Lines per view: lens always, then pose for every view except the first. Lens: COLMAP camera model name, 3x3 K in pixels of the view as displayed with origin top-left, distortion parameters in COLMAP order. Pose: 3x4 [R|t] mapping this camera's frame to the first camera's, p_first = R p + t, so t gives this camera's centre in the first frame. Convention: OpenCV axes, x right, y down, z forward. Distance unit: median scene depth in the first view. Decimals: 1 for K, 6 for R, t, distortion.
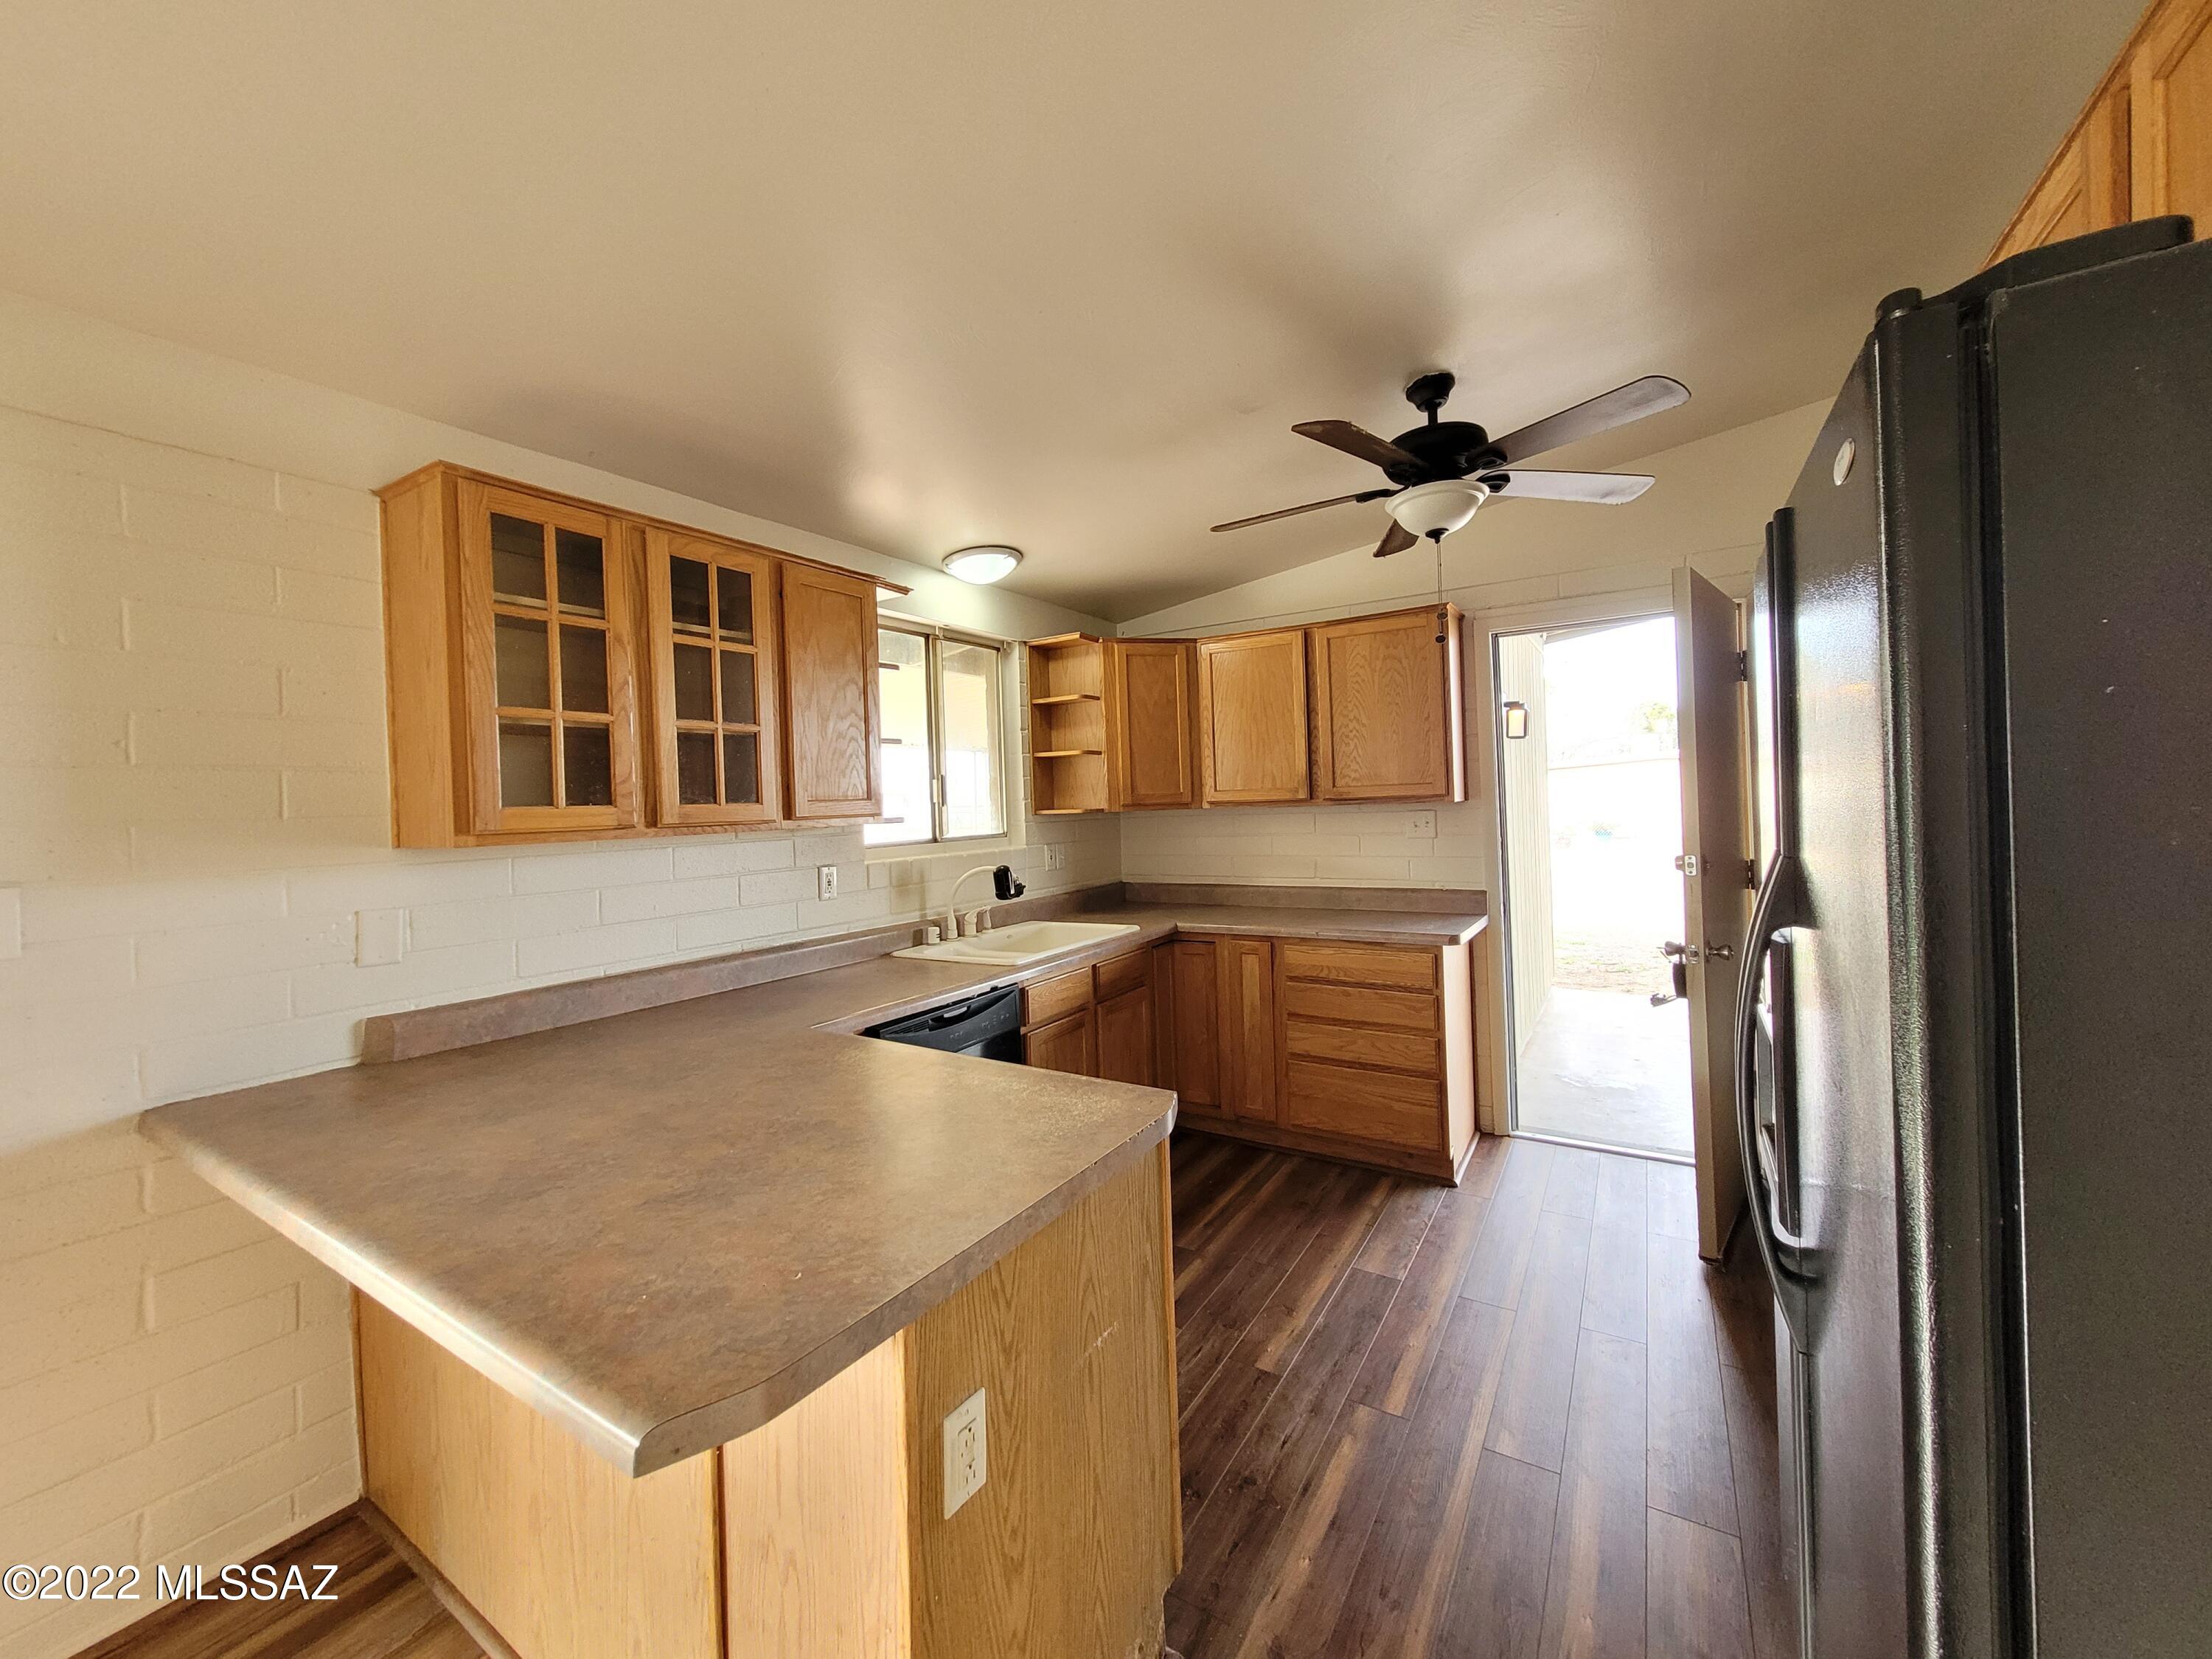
lens RADIAL K [[865.5, 0, 1098.7], [0, 865.5, 815.8], [0, 0, 1]] dist [0.004550, 0.000411]
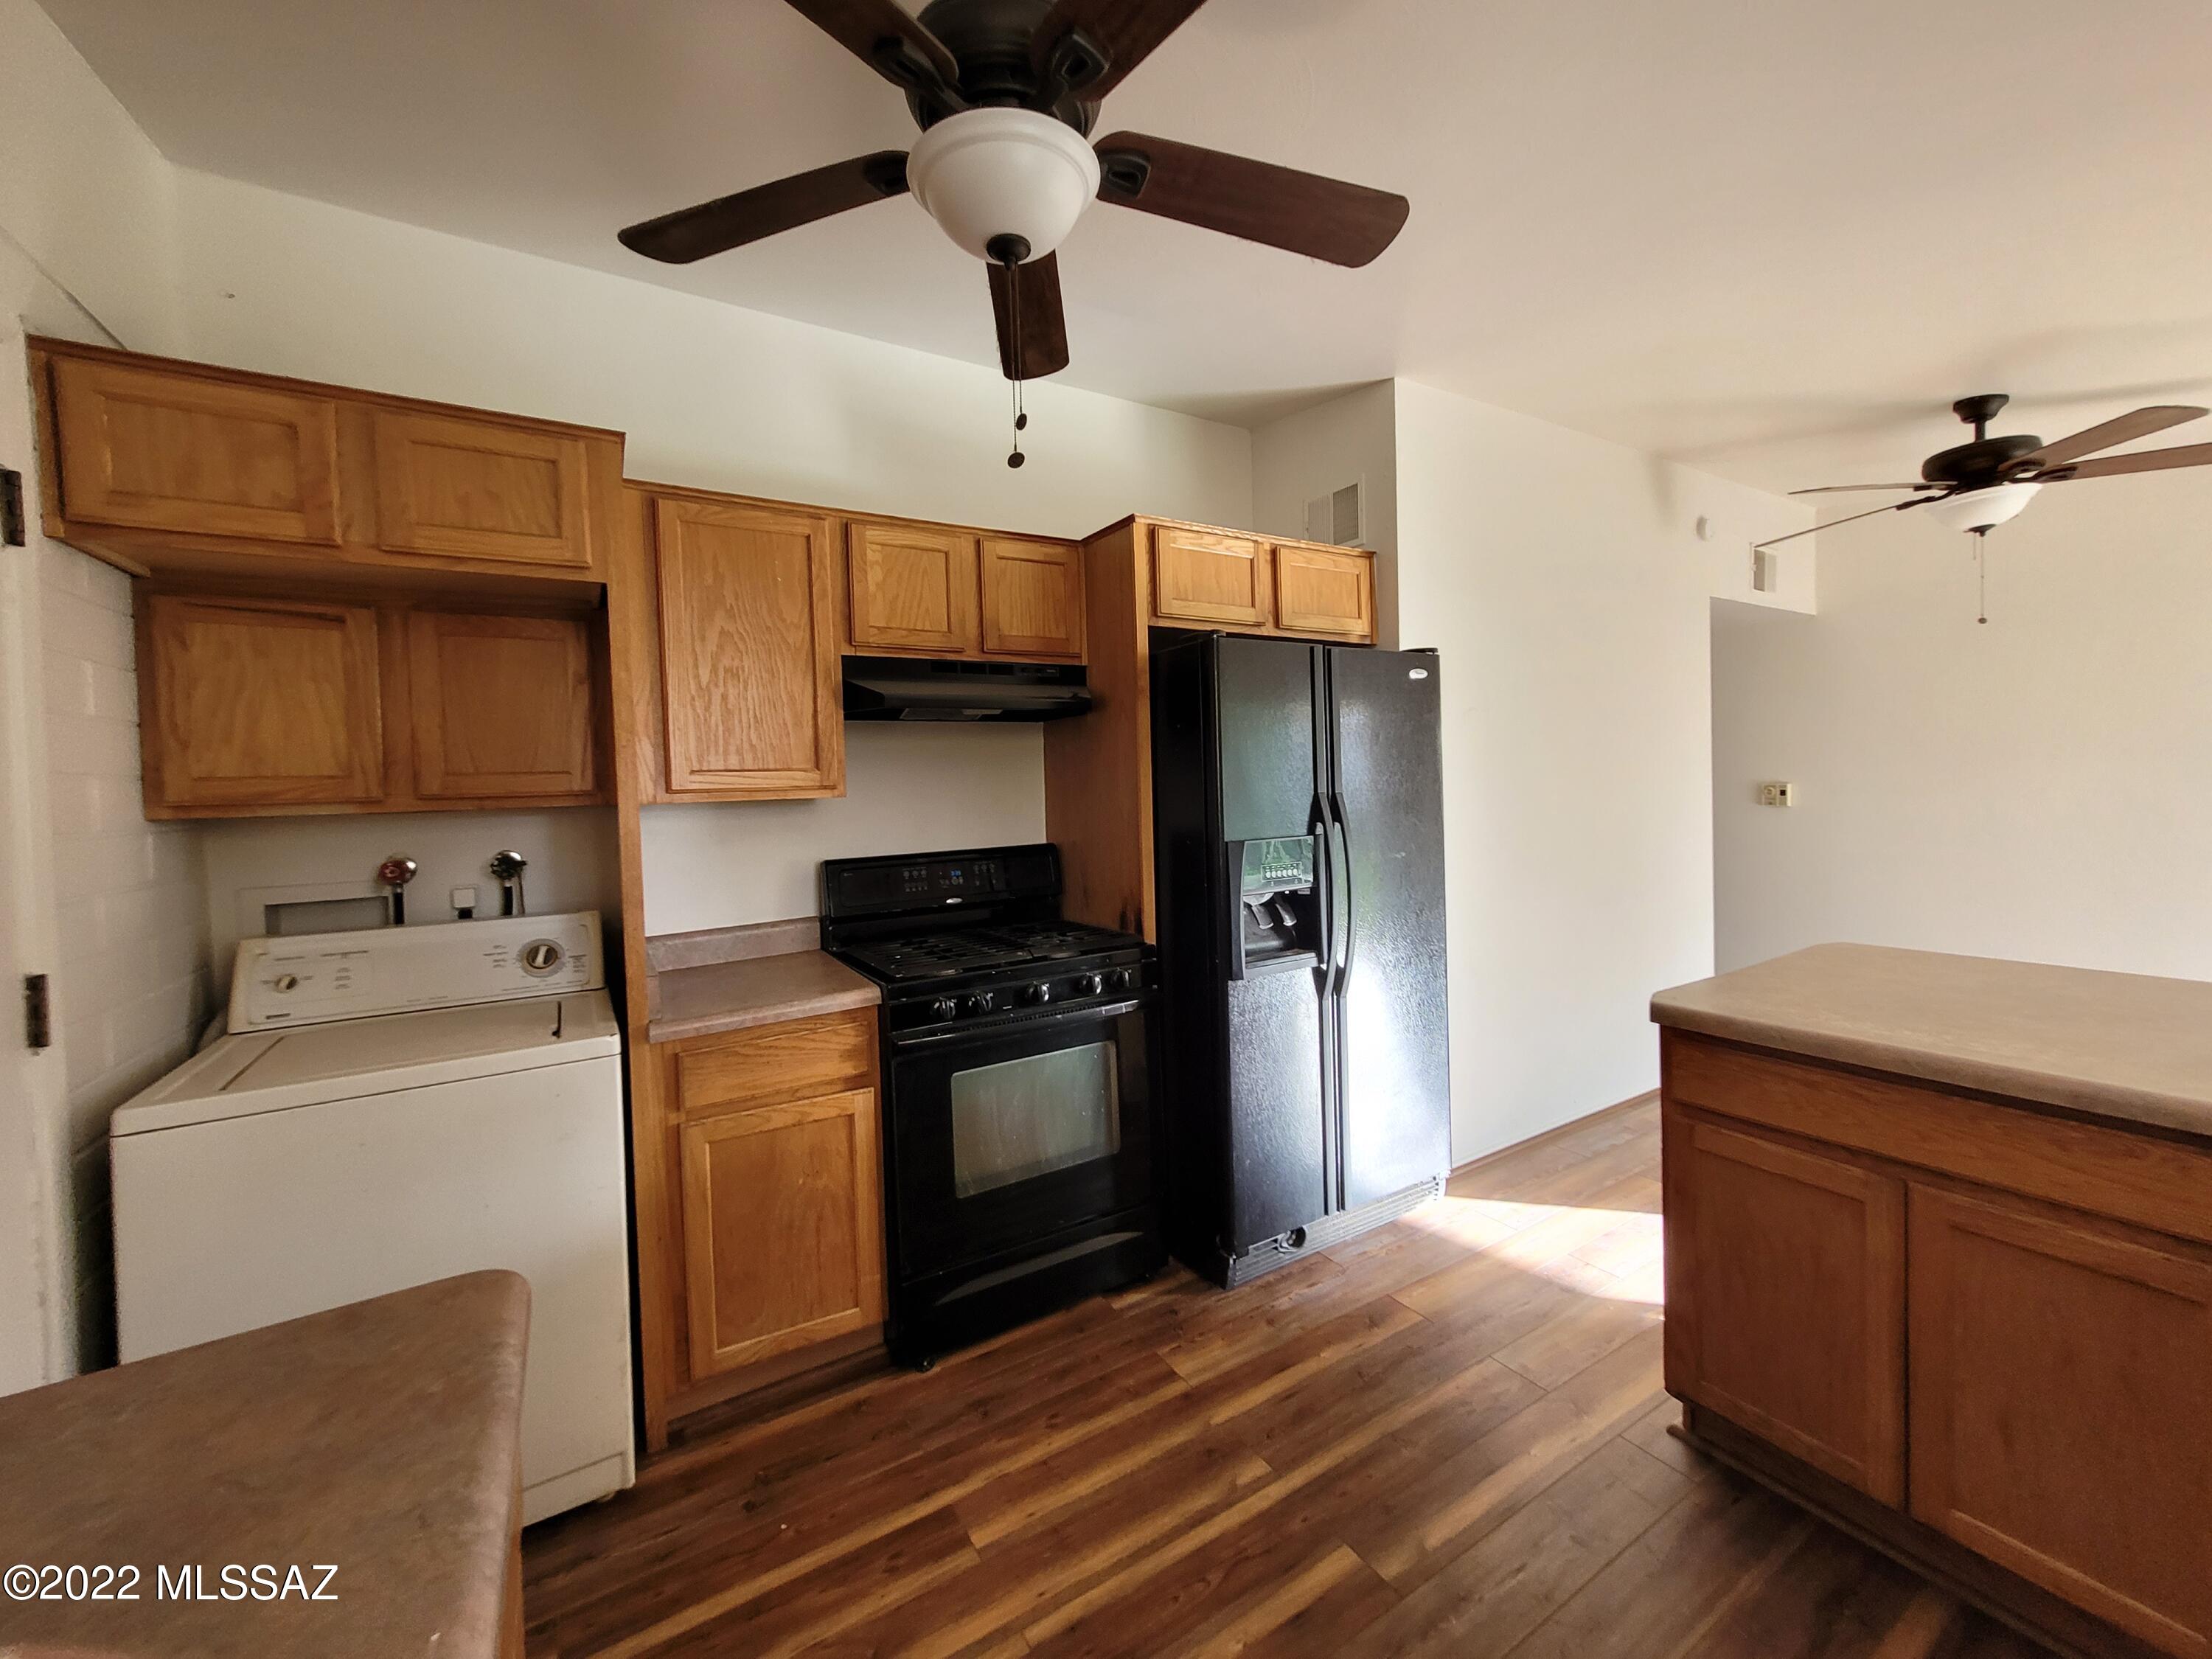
lens RADIAL K [[865.5, 0, 1101.0], [0, 865.5, 813.4], [0, 0, 1]] dist [0.004550, 0.000411]
pose [[-0.896001, 0.039572, 0.442285, 0.130225], [0.063333, 0.997227, 0.039080, -0.006644], [-0.439512, 0.063026, -0.896023, 1.318217]]
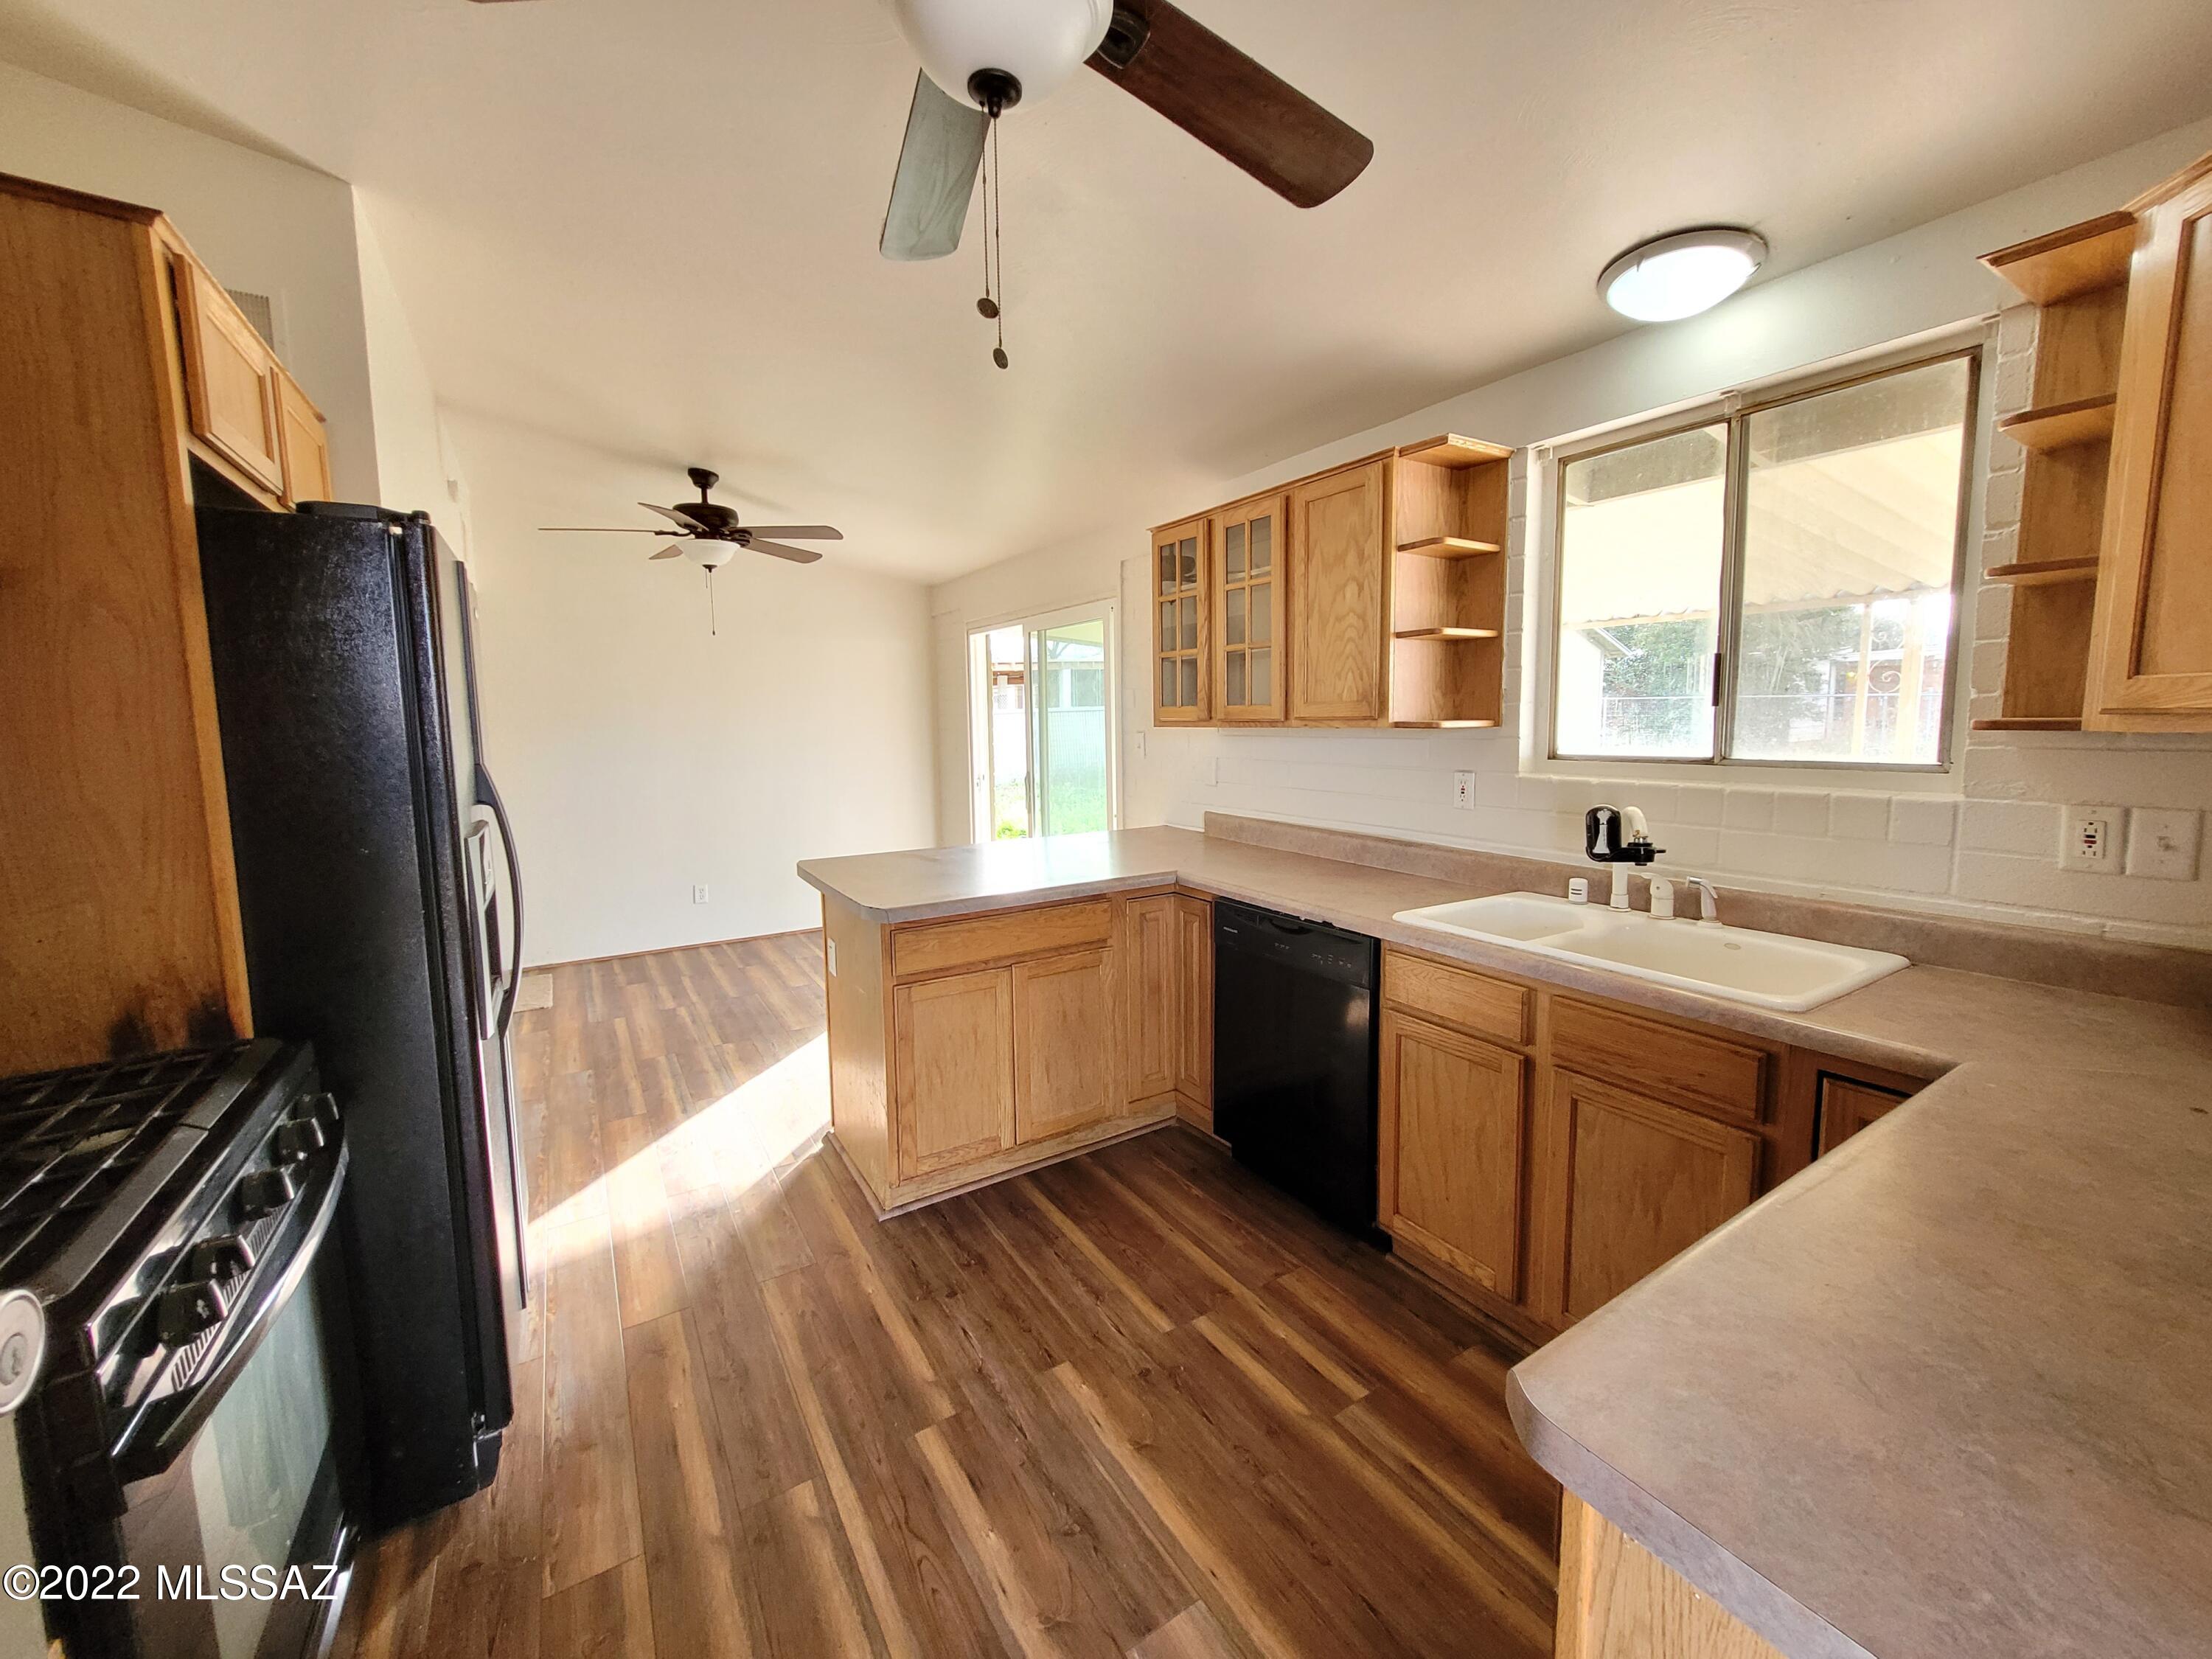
lens RADIAL K [[865.5, 0, 1099.2], [0, 865.5, 816.1], [0, 0, 1]] dist [0.004550, 0.000411]
pose [[-0.429783, 0.132875, -0.893102, 0.720795], [0.006519, 0.989544, 0.144087, -0.031412], [0.902909, 0.056104, -0.426155, 1.126428]]
